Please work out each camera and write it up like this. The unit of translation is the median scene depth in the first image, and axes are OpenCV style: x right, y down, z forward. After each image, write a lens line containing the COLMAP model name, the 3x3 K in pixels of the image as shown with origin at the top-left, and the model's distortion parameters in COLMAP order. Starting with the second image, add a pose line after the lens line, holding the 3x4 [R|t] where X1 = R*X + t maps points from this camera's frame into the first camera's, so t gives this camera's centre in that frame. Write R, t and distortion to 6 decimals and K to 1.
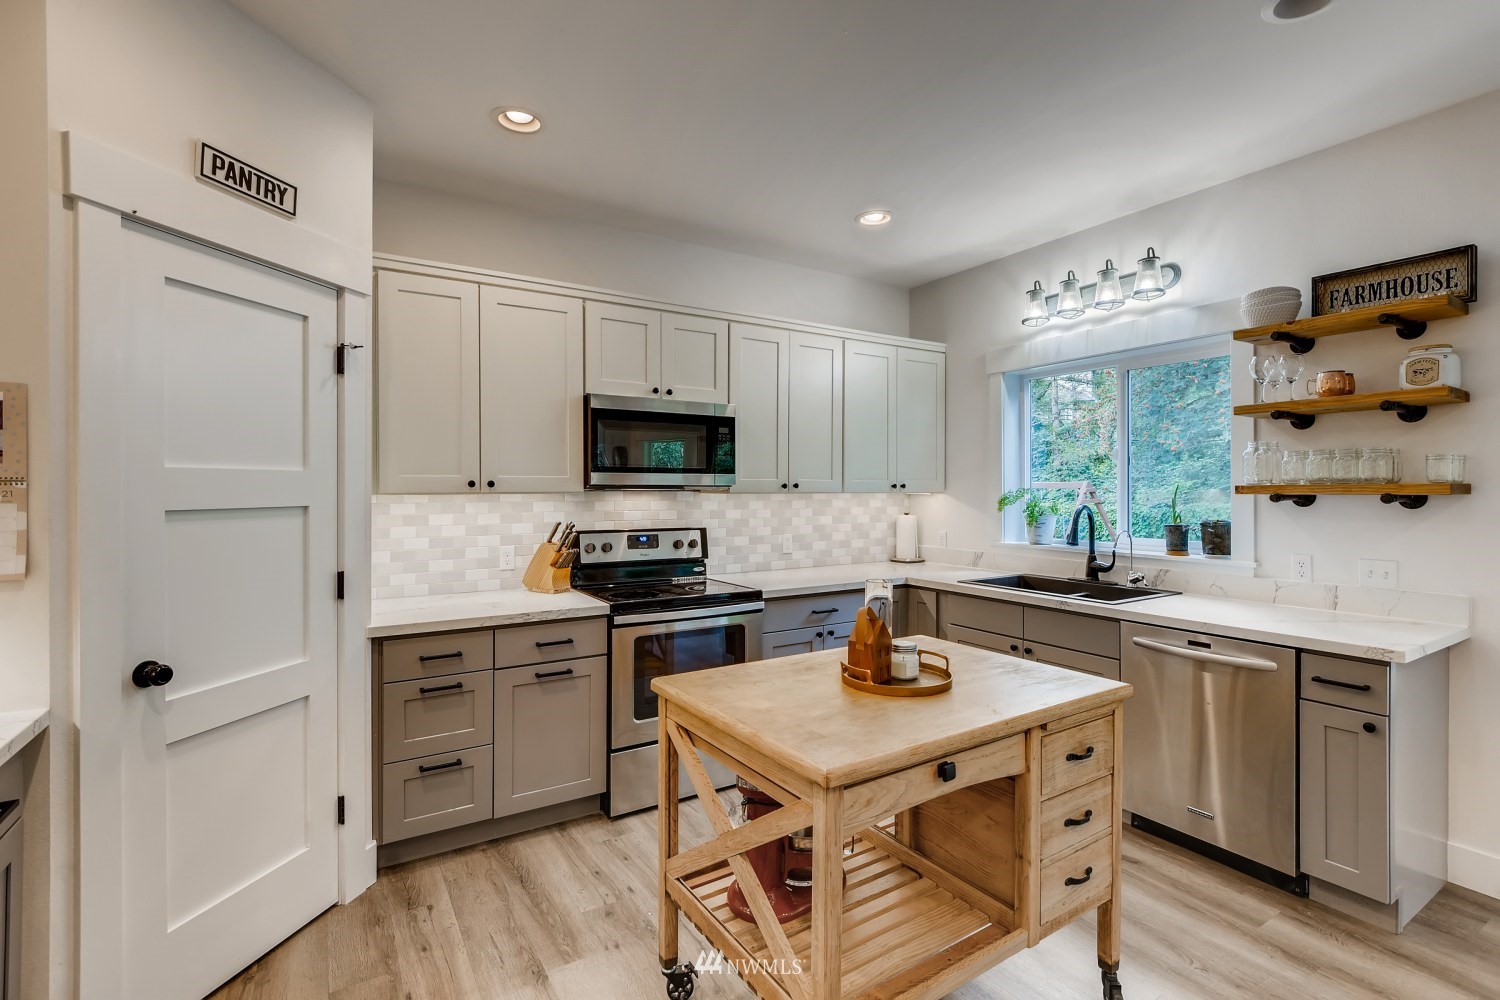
lens RADIAL K [[715.1, 0, 748.1], [0, 715.1, 495.7], [0, 0, 1]] dist [-0.001754, -0.006761]
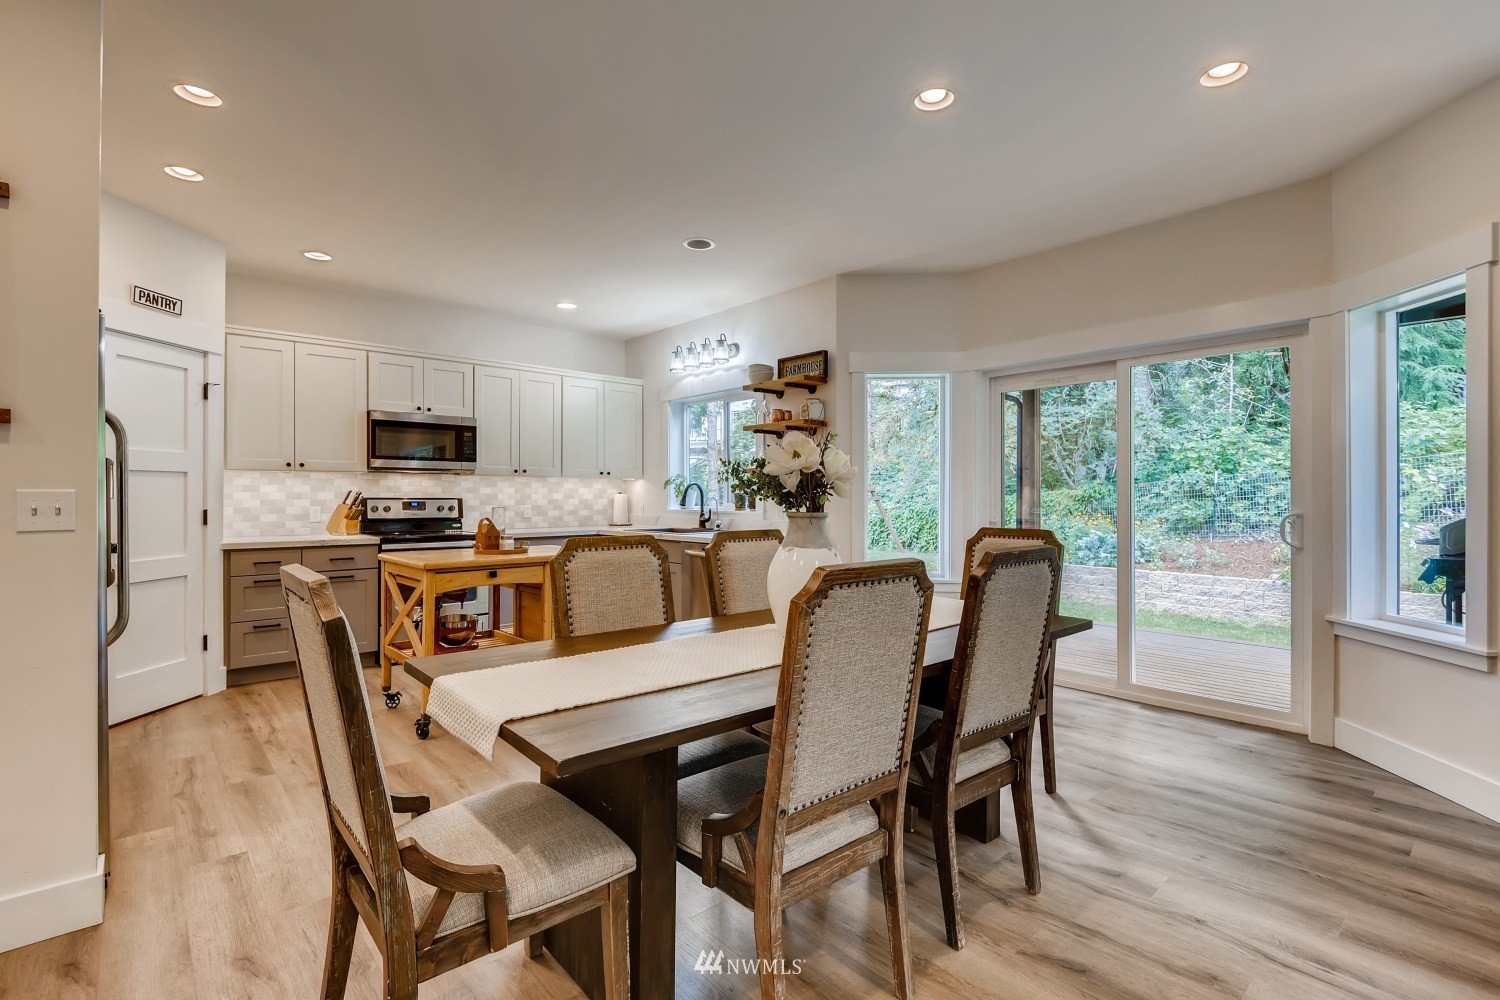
lens RADIAL K [[715.1, 0, 759.6], [0, 715.1, 497.6], [0, 0, 1]] dist [-0.001754, -0.006761]
pose [[0.981730, 0.001198, 0.190276, 0.322983], [-0.000305, 0.999989, -0.004723, 0.059481], [-0.190279, 0.004579, 0.981719, -0.724900]]
